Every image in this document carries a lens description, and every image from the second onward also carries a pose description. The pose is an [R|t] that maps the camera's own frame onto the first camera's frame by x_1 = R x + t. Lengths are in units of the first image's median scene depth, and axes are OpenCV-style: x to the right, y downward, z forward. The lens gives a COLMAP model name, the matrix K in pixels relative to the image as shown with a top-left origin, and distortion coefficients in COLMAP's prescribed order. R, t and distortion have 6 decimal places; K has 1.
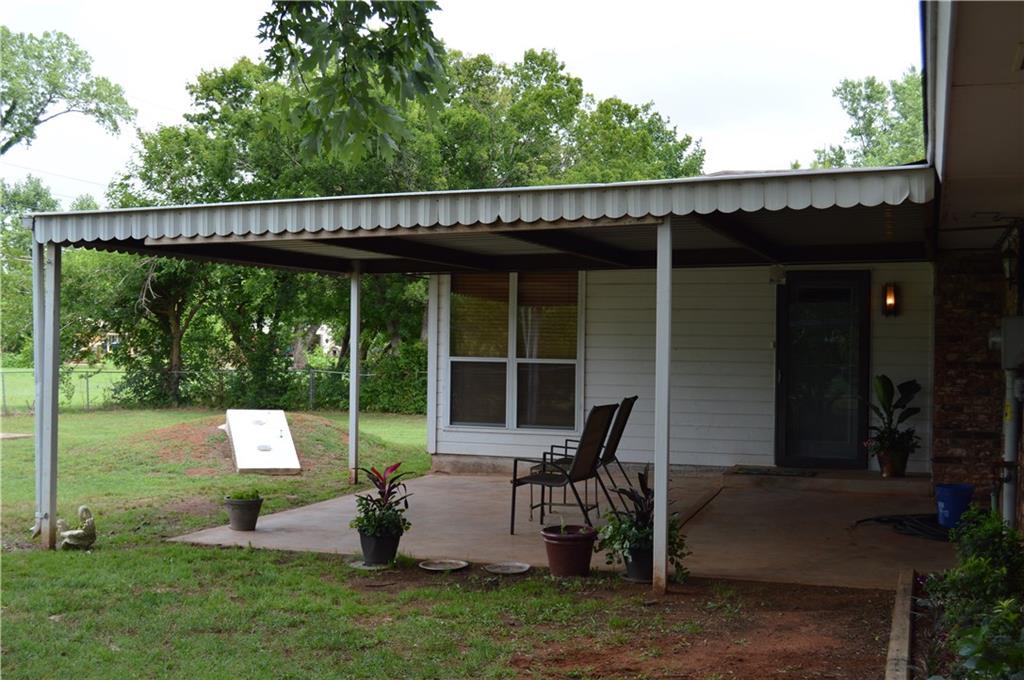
lens RADIAL K [[1239.1, 0, 513.9], [0, 1239.1, 340.2], [0, 0, 1]] dist [-0.065386, 0.000000]
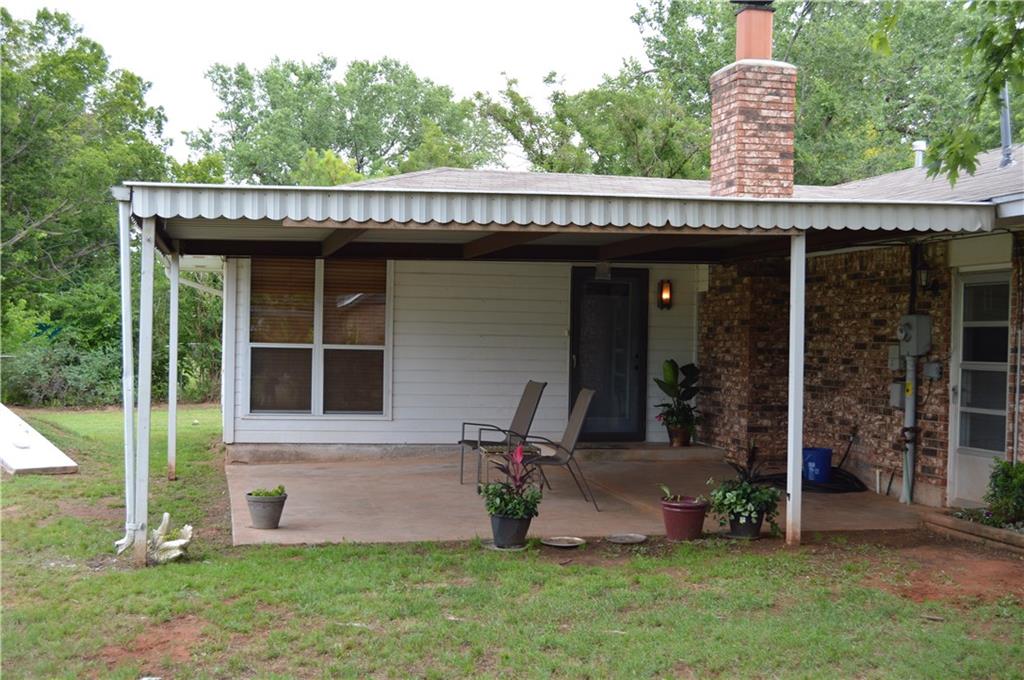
lens RADIAL K [[1239.1, 0, 513.9], [0, 1239.1, 341.4], [0, 0, 1]] dist [-0.065386, 0.000000]
pose [[0.853381, 0.000874, 0.521287, -0.489503], [-0.009626, 0.999855, 0.014083, -0.004272], [-0.521199, -0.017036, 0.853265, 0.086348]]
